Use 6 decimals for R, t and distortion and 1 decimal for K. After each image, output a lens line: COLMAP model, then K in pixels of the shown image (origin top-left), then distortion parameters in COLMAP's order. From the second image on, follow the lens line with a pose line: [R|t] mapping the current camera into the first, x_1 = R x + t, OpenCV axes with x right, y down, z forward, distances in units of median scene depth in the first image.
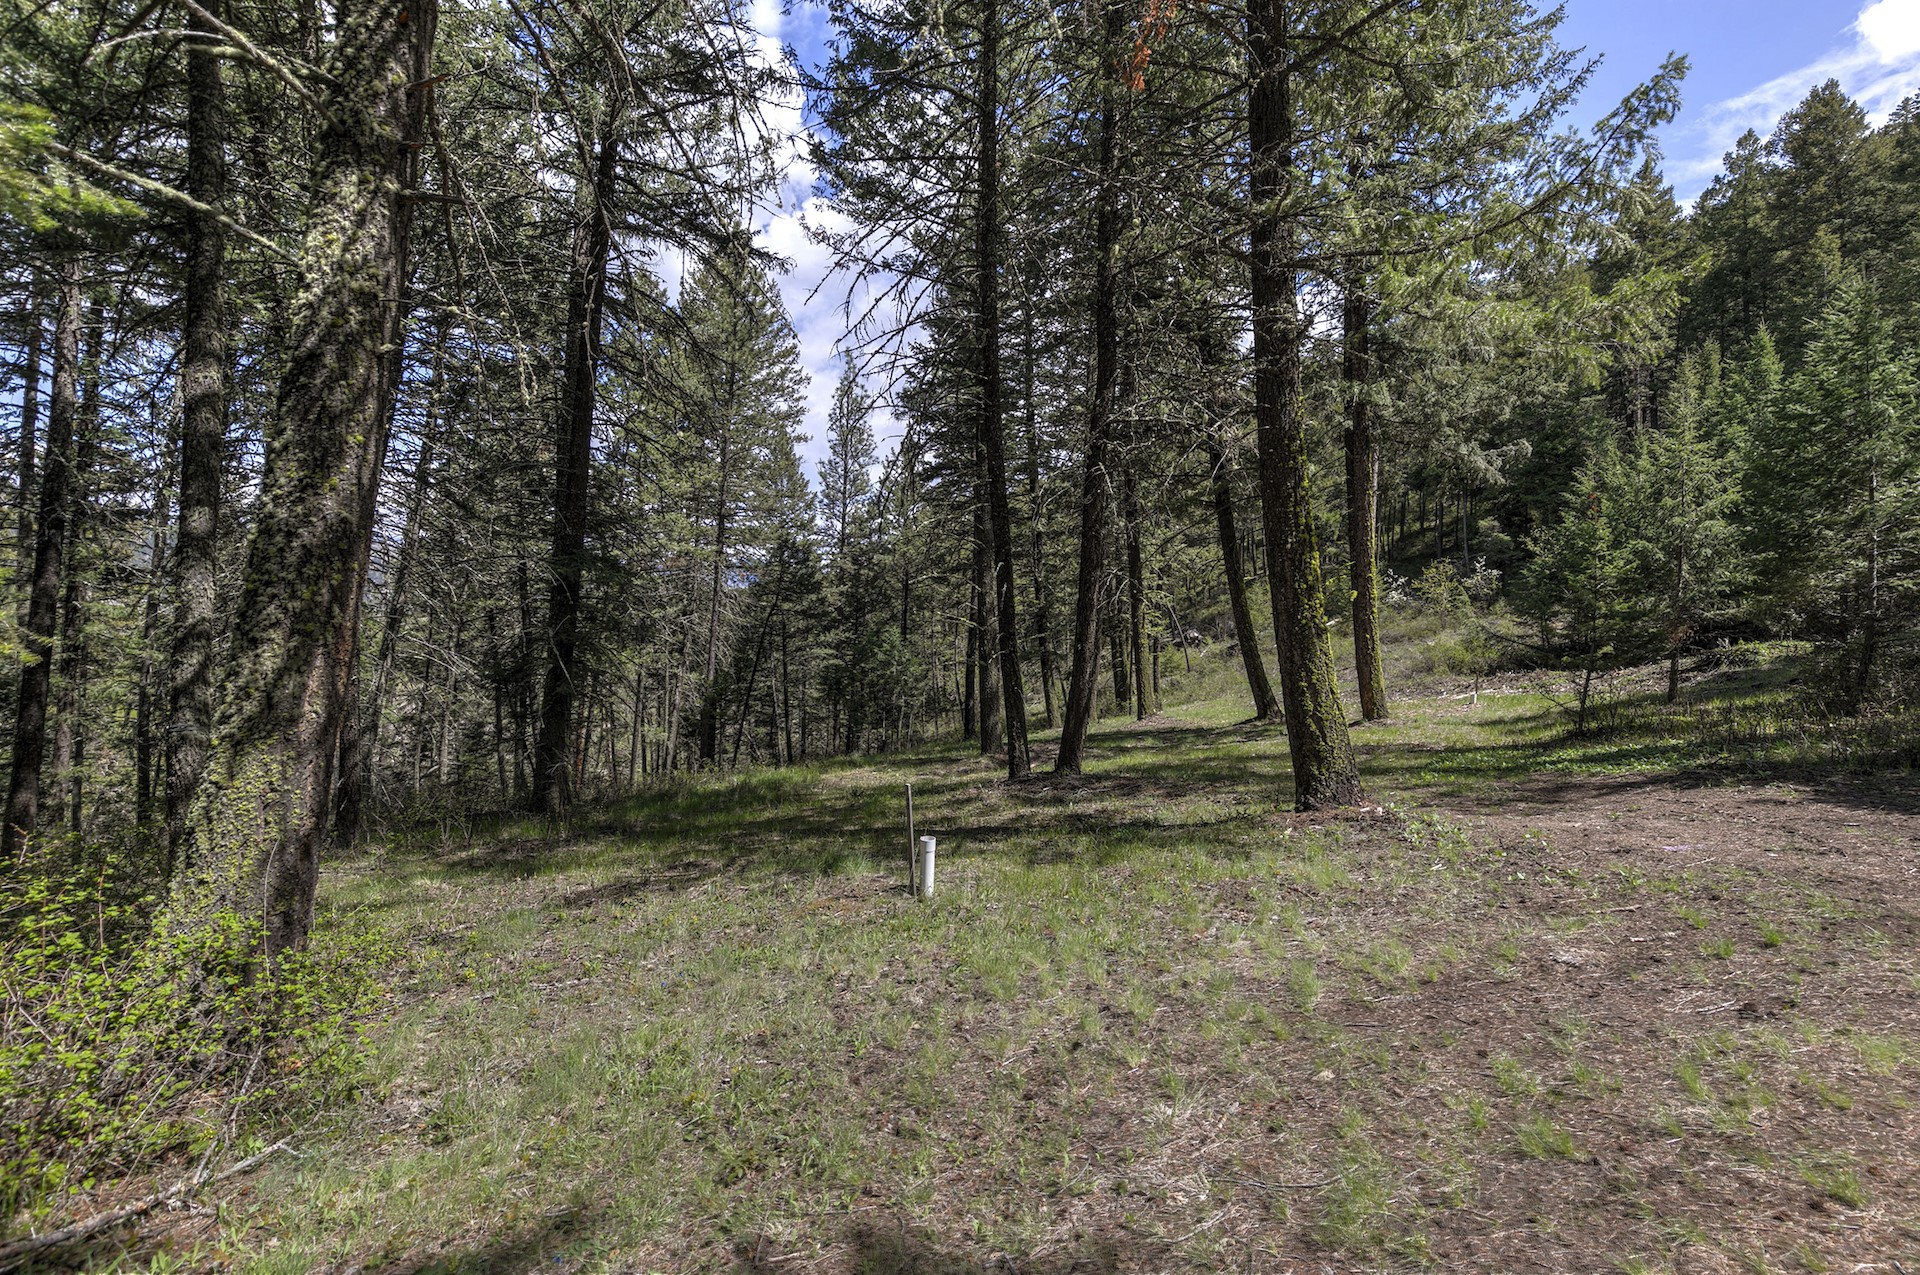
lens RADIAL K [[875.0, 0, 972.8], [0, 875.0, 639.8], [0, 0, 1]] dist [0.011535, -0.000539]
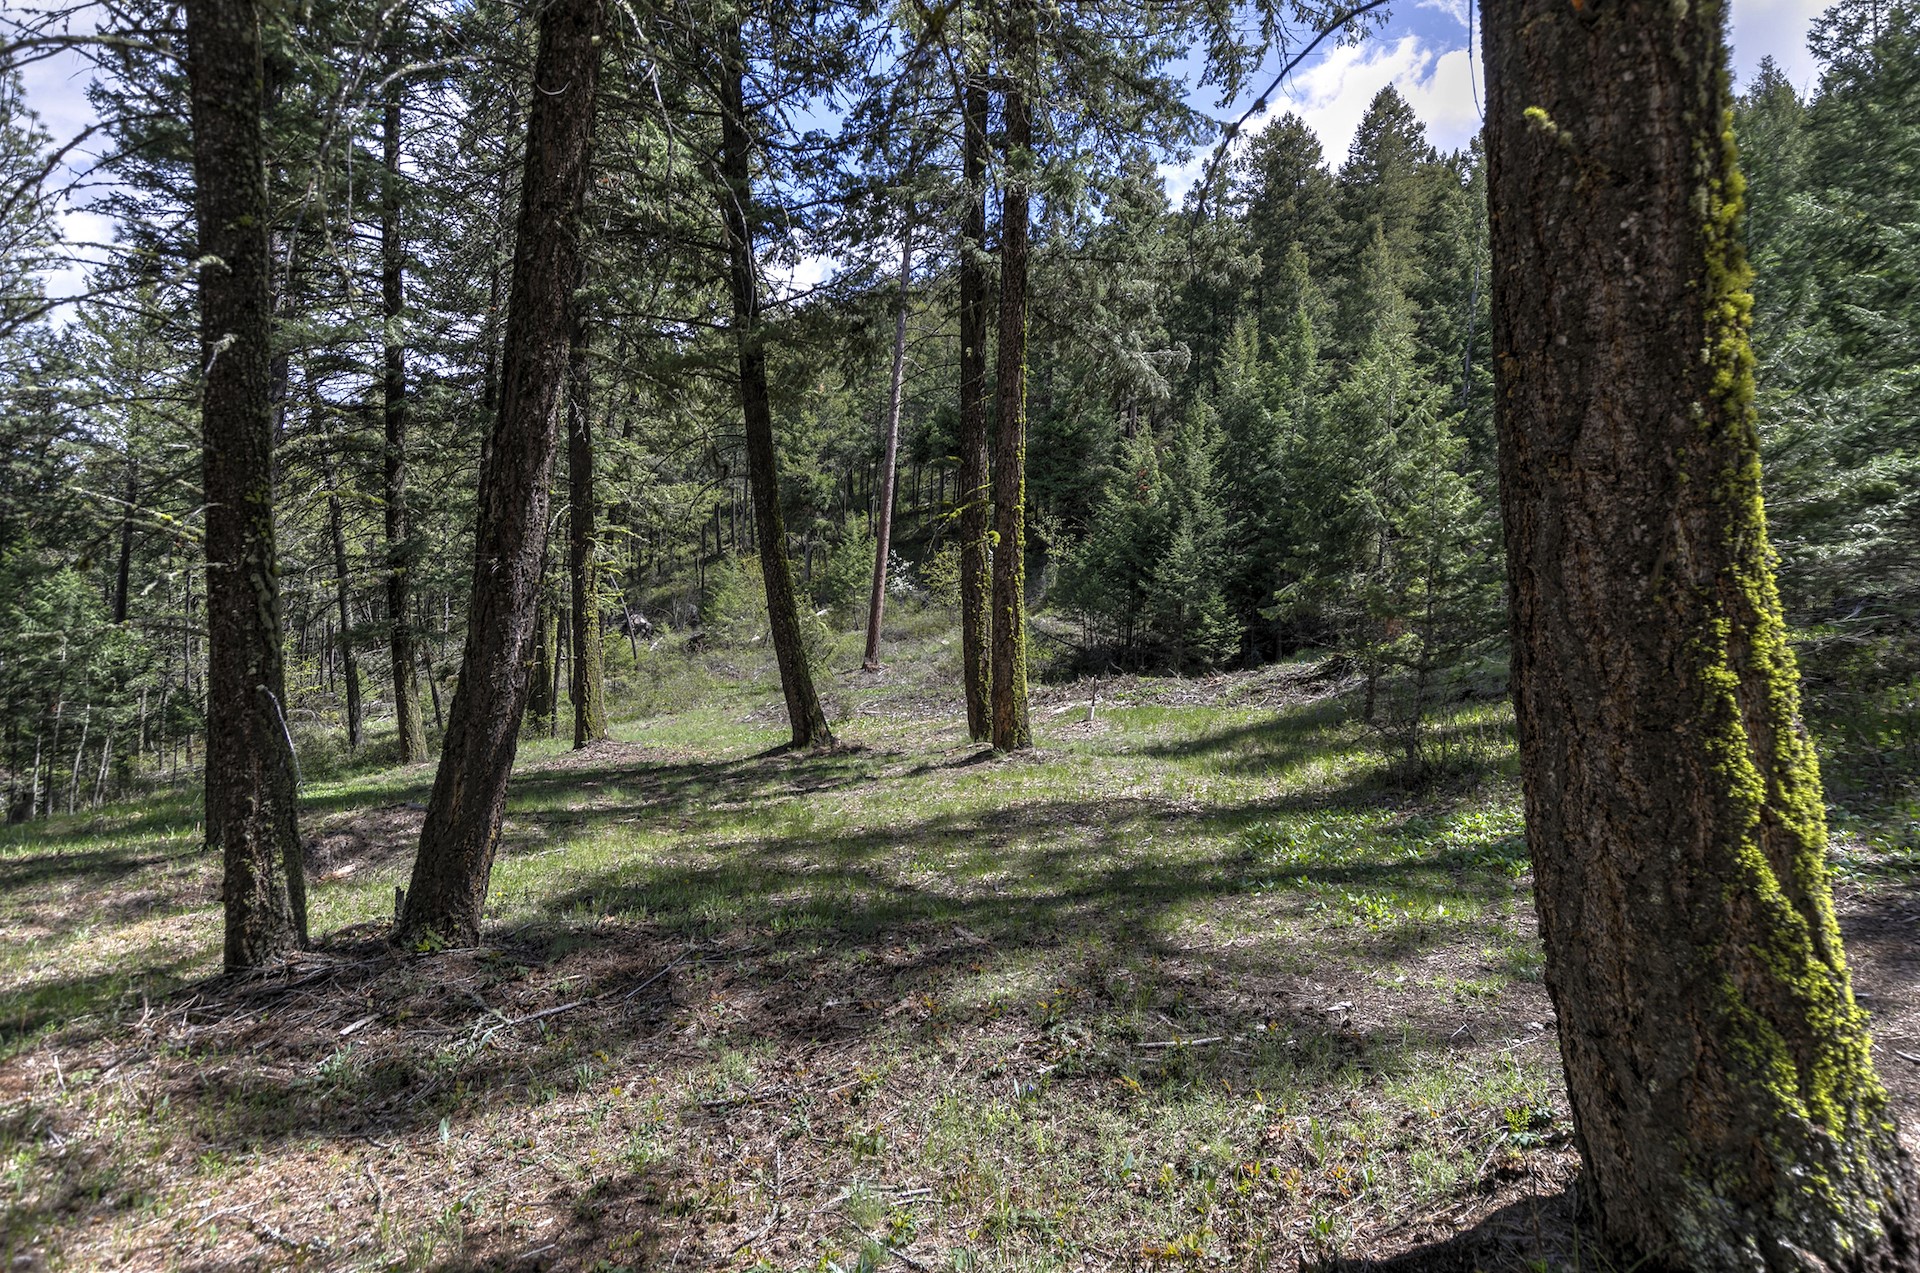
lens RADIAL K [[1051.2, 0, 966.1], [0, 1051.2, 633.8], [0, 0, 1]] dist [0.007762, 0.000360]
pose [[0.841907, 0.041919, 0.537992, 0.037707], [-0.039980, 0.999084, -0.015282, 0.021234], [-0.538140, -0.008643, 0.842811, 0.364941]]
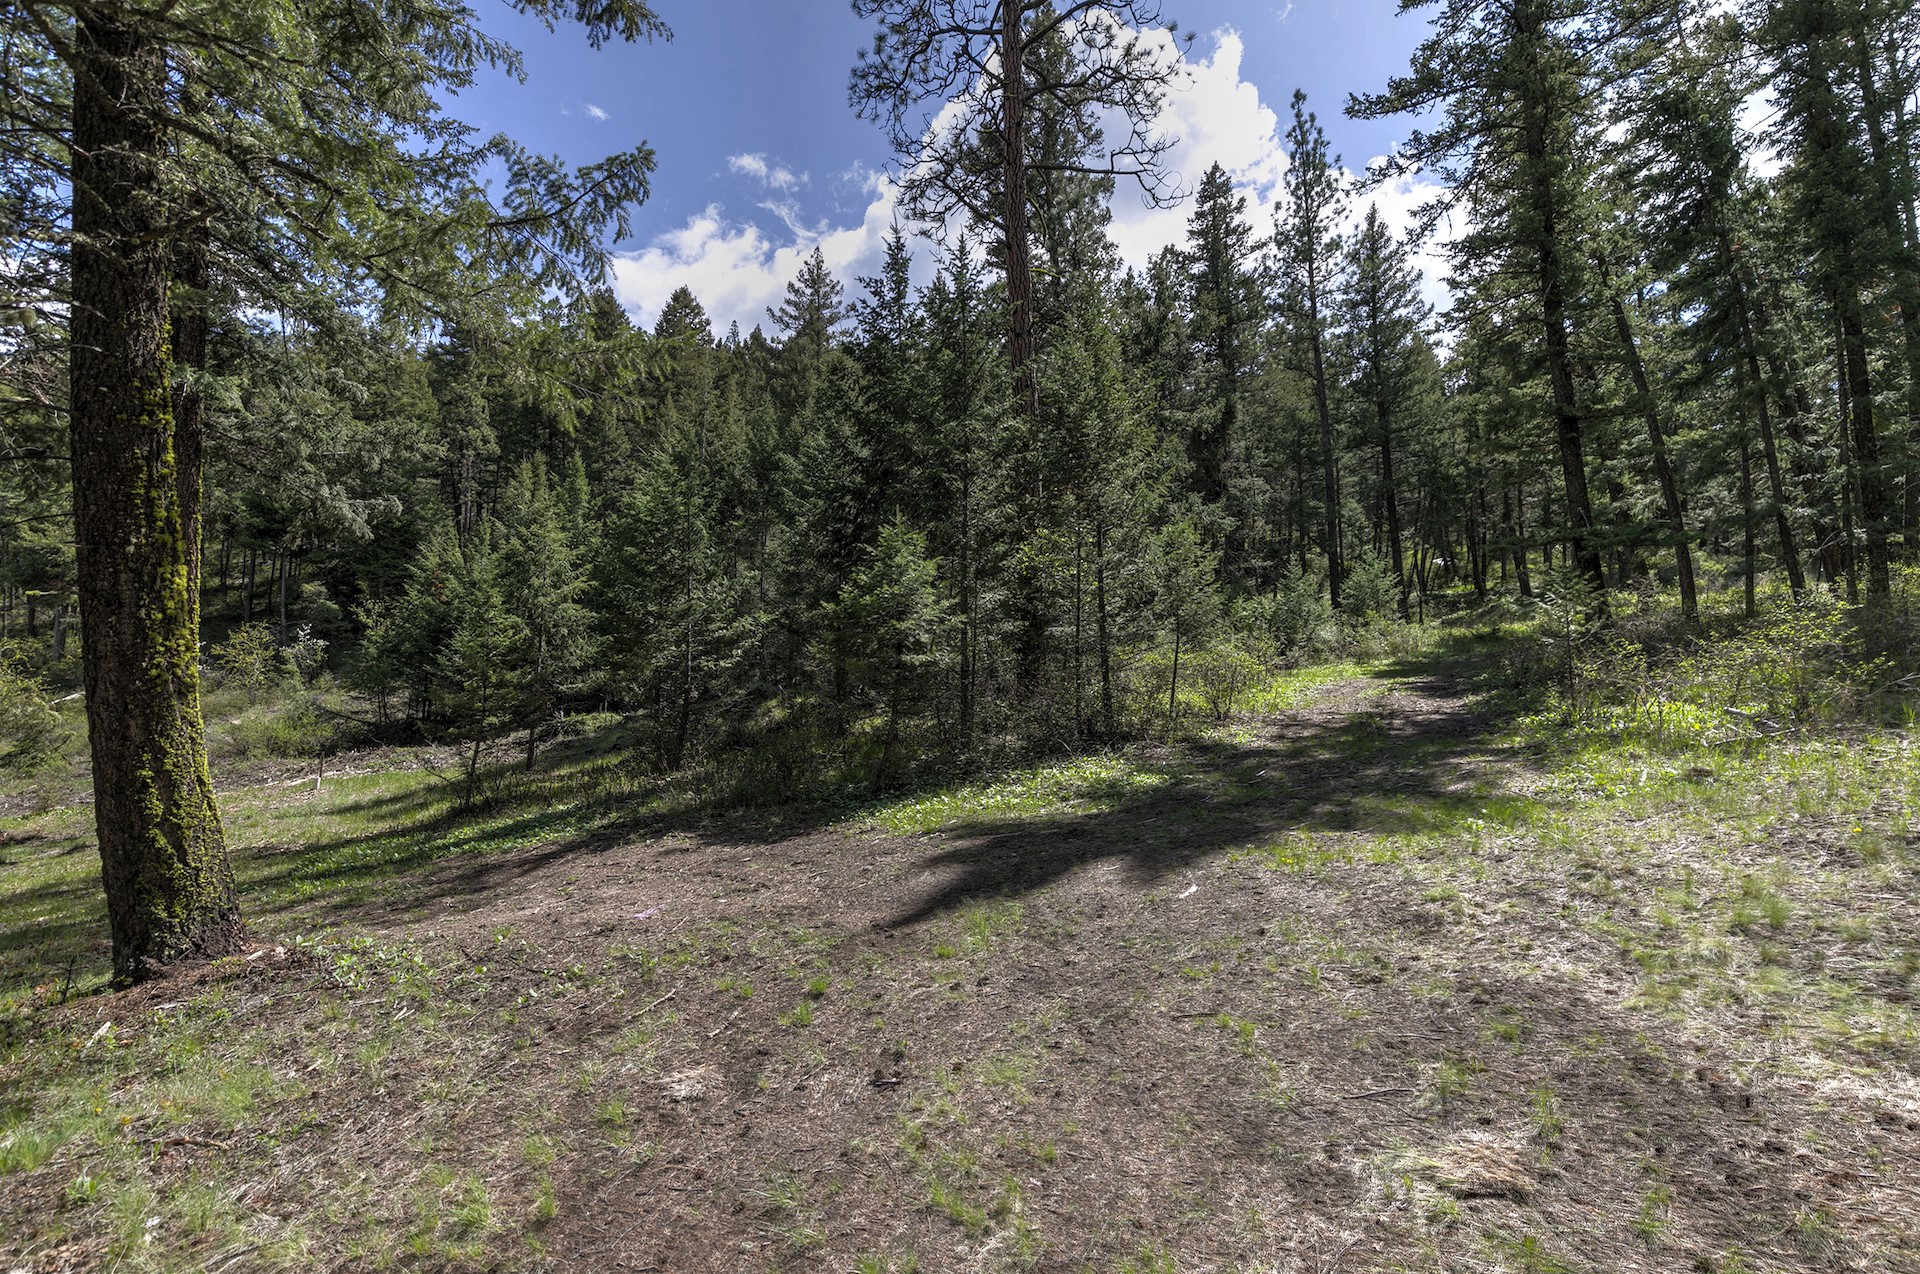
lens RADIAL K [[875.0, 0, 972.8], [0, 875.0, 639.3], [0, 0, 1]] dist [0.011535, -0.000539]
pose [[0.369511, 0.074486, 0.926236, 0.003190], [0.009535, 0.996426, -0.083934, 0.005836], [-0.929178, 0.039846, 0.367480, 0.092138]]
